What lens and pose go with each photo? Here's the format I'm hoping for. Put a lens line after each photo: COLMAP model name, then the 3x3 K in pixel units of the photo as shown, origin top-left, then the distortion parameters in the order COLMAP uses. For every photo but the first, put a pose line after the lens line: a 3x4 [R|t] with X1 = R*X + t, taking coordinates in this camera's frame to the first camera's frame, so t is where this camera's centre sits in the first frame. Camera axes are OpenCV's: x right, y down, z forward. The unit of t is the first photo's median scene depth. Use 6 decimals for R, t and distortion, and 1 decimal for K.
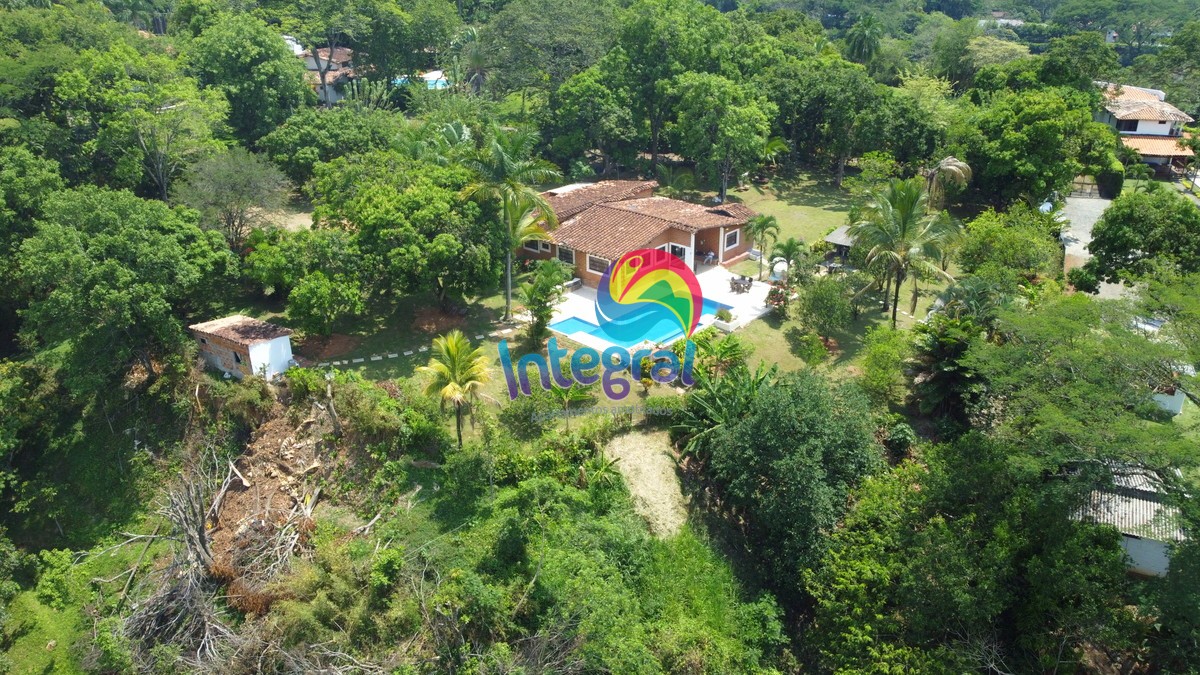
lens RADIAL K [[905.8, 0, 600.1], [0, 905.8, 338.3], [0, 0, 1]] dist [-0.005267, -0.000415]
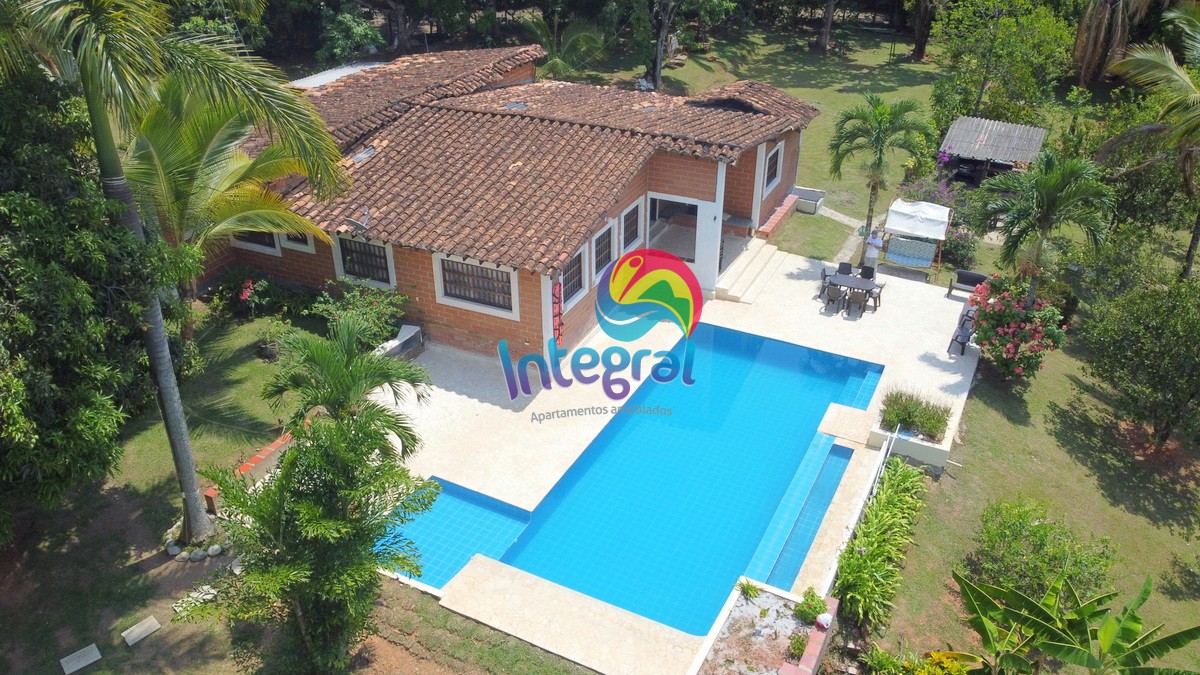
lens RADIAL K [[905.8, 0, 600.5], [0, 905.8, 334.7], [0, 0, 1]] dist [-0.005267, -0.000415]
pose [[0.959249, -0.130515, 0.250612, -0.041527], [0.108260, 0.989011, 0.100682, -0.088627], [-0.260999, -0.069448, 0.962838, 0.652950]]
